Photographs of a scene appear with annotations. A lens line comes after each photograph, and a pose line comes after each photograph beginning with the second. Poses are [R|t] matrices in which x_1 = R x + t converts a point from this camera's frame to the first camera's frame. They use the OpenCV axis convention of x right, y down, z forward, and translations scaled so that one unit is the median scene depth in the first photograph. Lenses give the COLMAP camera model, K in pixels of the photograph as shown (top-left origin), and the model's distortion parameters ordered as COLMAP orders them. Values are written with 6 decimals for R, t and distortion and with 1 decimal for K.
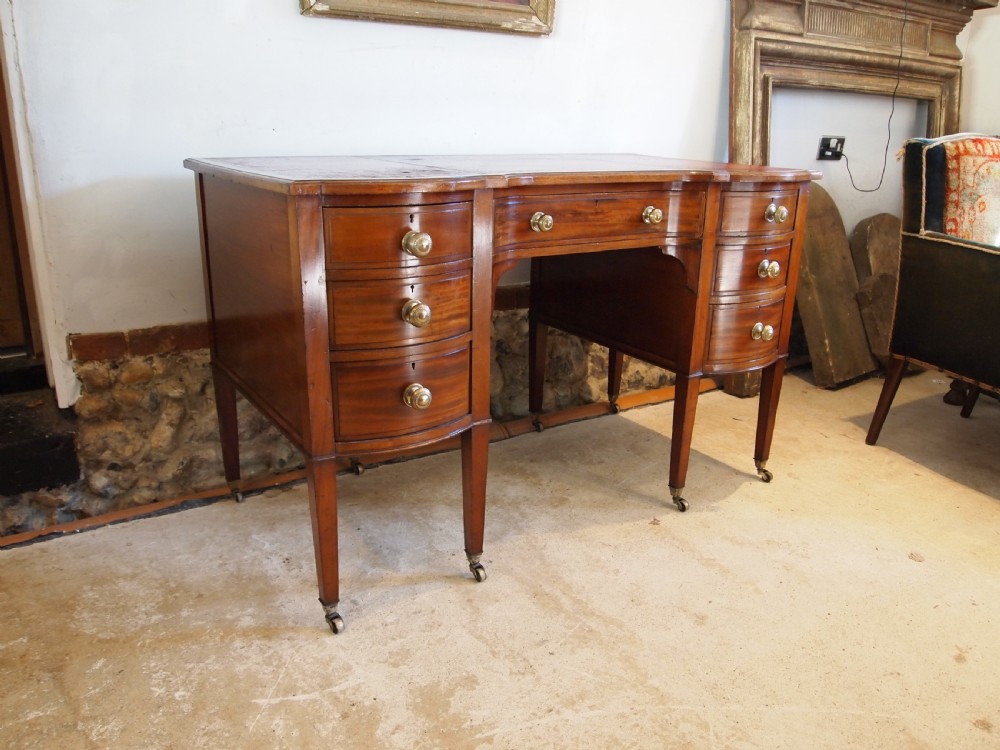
lens RADIAL K [[790.5, 0, 502.9], [0, 790.5, 378.7], [0, 0, 1]] dist [-0.047078, 0.001794]
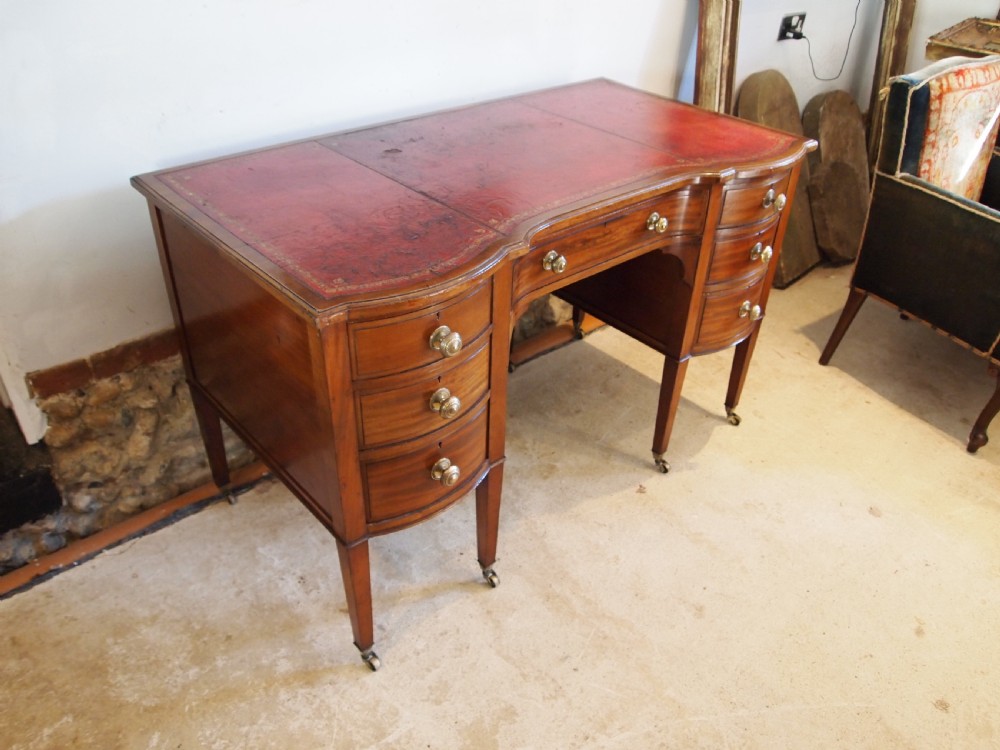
lens RADIAL K [[790.5, 0, 502.1], [0, 790.5, 376.8], [0, 0, 1]] dist [-0.047078, 0.001794]
pose [[0.990771, -0.068274, 0.117097, -0.112191], [0.032970, 0.959323, 0.280378, -0.283224], [-0.131477, -0.273930, 0.952720, 0.062309]]
